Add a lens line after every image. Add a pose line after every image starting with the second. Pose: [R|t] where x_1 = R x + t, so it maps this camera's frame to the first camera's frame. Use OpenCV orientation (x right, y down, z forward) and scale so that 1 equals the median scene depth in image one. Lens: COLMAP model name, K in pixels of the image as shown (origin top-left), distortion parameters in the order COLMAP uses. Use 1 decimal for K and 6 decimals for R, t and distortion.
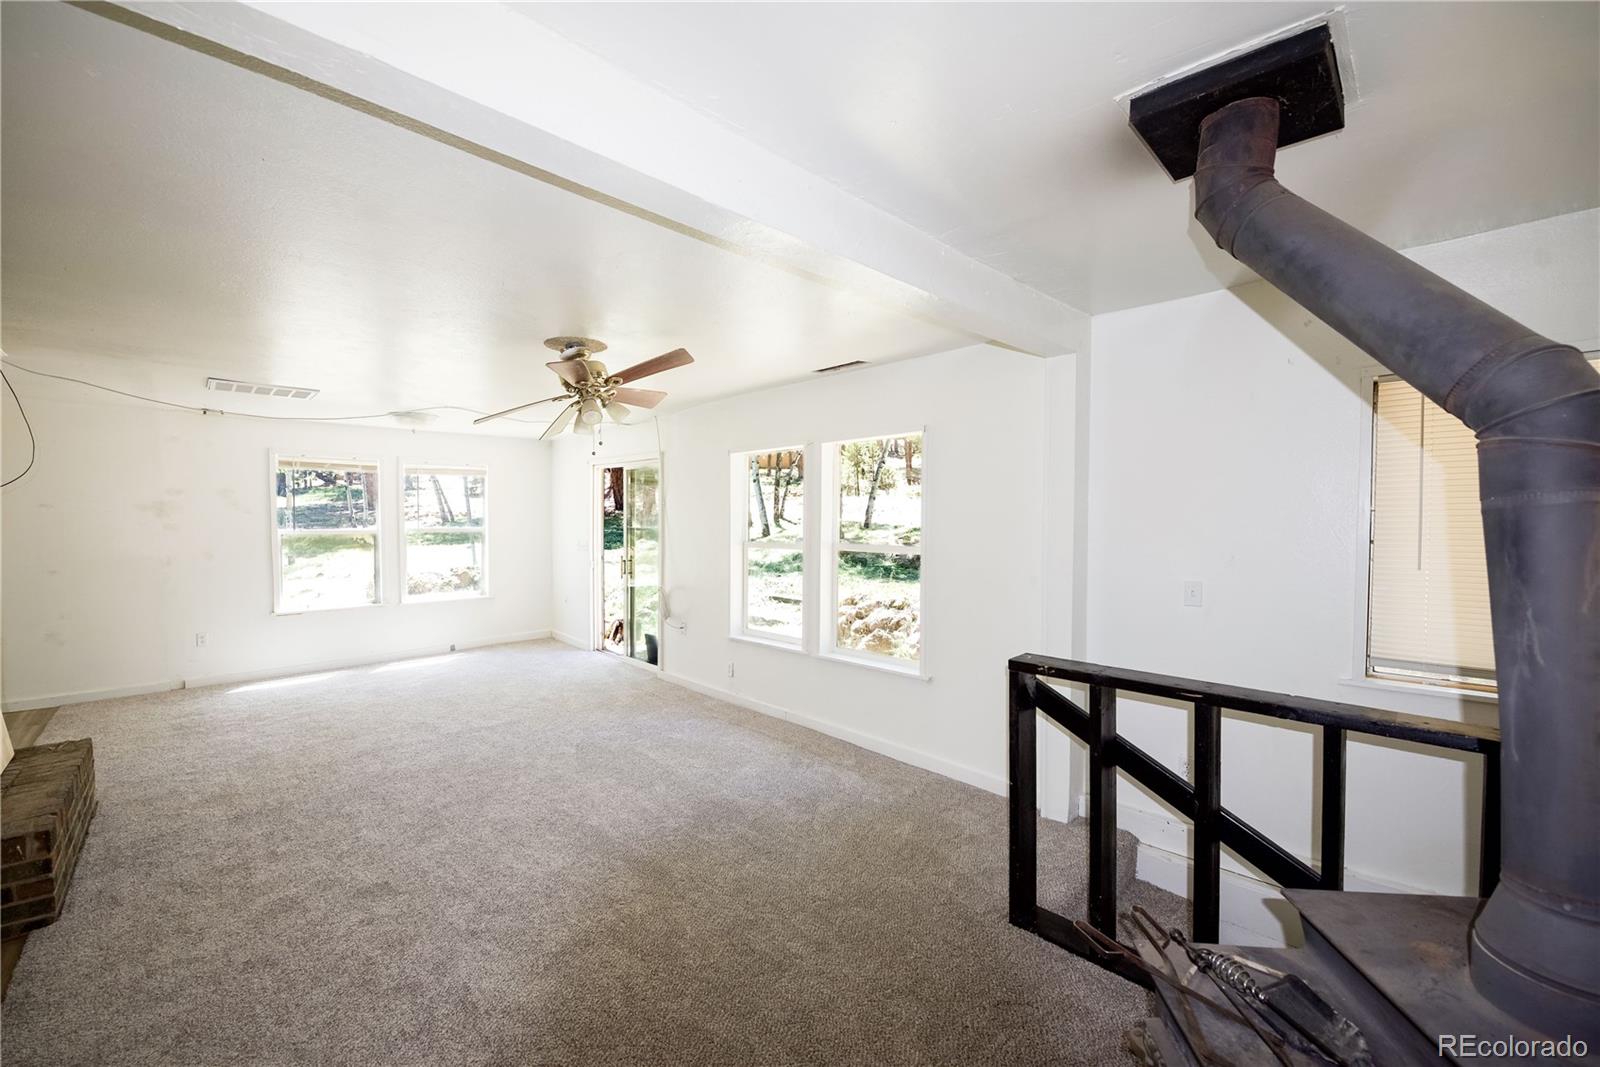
lens RADIAL K [[644.8, 0, 800.0], [0, 644.8, 533.5], [0, 0, 1]] dist [-0.023204, -0.000513]
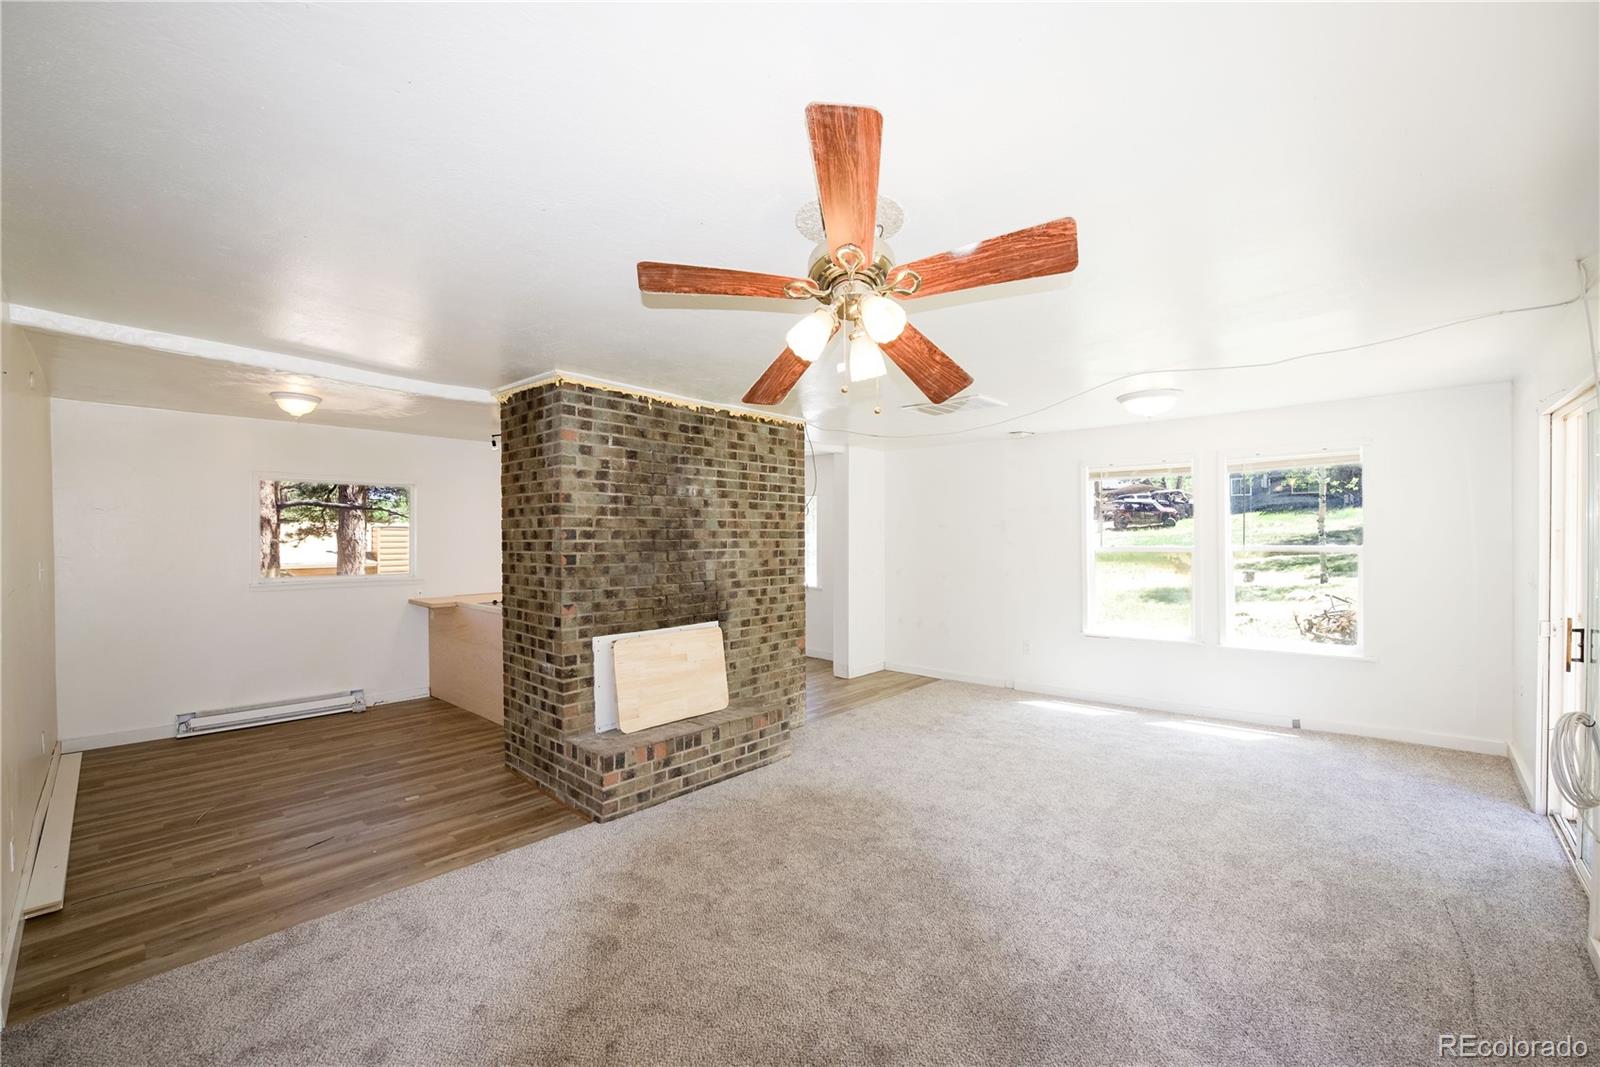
lens RADIAL K [[644.8, 0, 800.0], [0, 644.8, 533.5], [0, 0, 1]] dist [-0.023204, -0.000513]
pose [[0.053808, -0.003564, -0.998545, 0.103694], [-0.015584, 0.999869, -0.004409, -0.012075], [0.998430, 0.015799, 0.053746, 0.481267]]
